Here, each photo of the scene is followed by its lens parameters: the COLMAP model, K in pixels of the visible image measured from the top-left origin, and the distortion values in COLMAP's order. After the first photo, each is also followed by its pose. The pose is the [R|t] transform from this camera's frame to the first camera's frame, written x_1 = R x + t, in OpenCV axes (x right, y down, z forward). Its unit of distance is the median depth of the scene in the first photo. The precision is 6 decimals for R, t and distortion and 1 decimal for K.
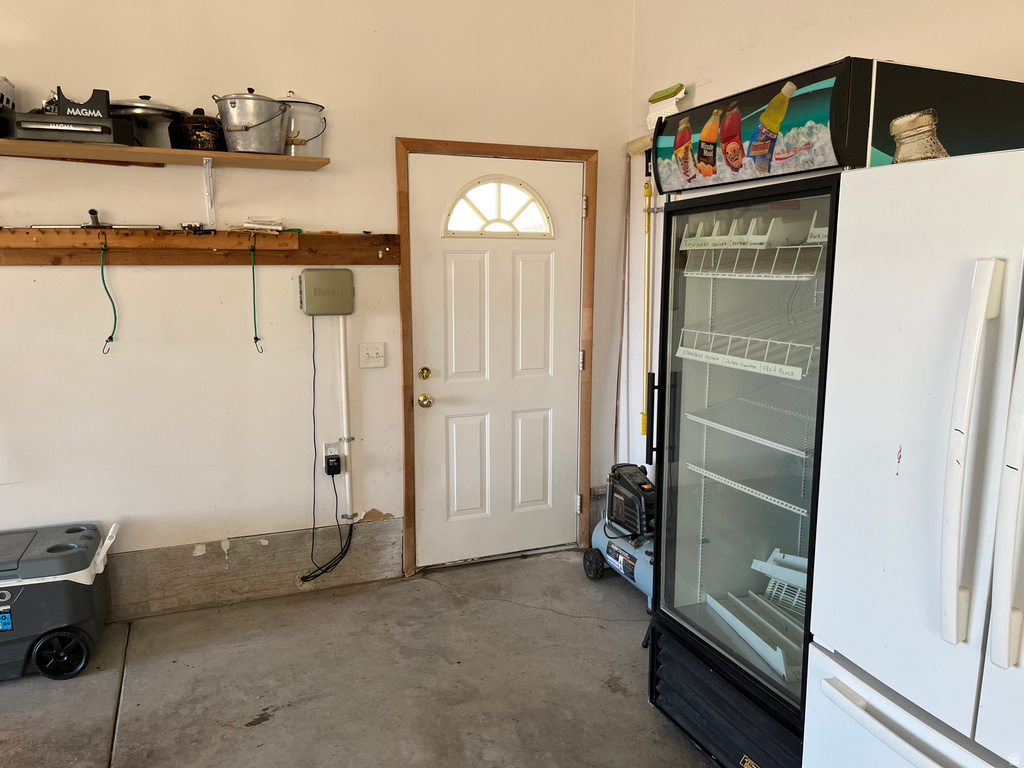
lens RADIAL K [[774.6, 0, 514.9], [0, 774.6, 387.1], [0, 0, 1]] dist [0.065917, -0.100561]
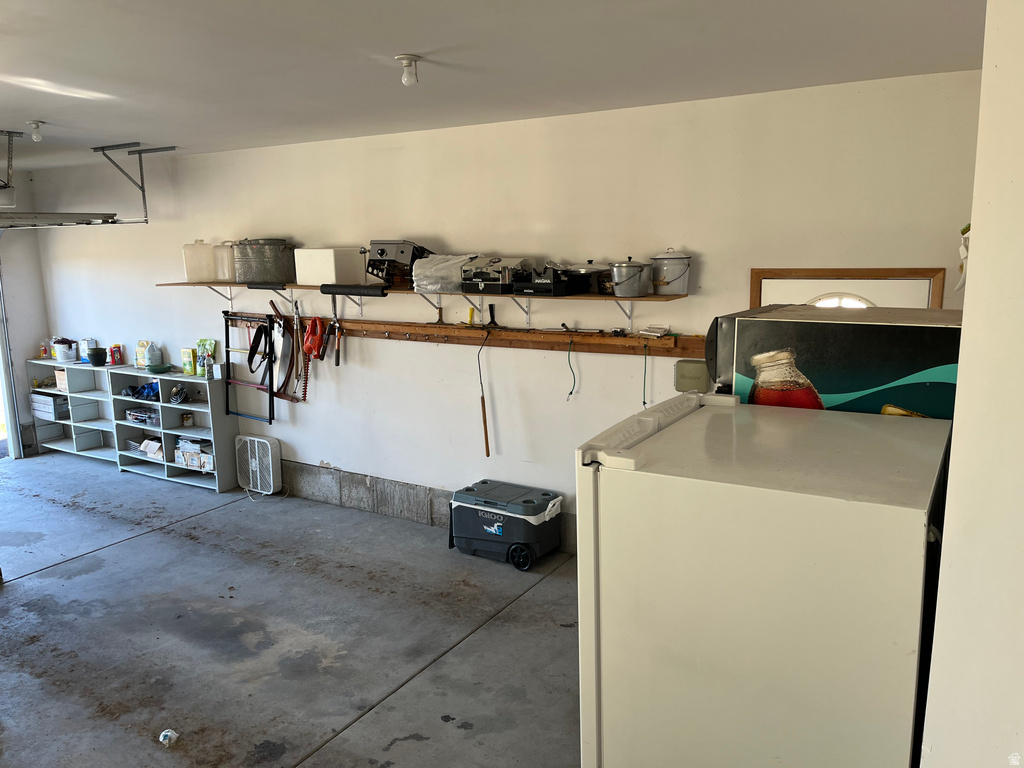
lens RADIAL K [[774.6, 0, 514.9], [0, 774.6, 387.1], [0, 0, 1]] dist [0.065917, -0.100561]
pose [[0.583470, 0.131130, -0.801478, 0.837533], [-0.114276, 0.990316, 0.078833, -0.205631], [0.804054, 0.045593, 0.592805, -0.142373]]
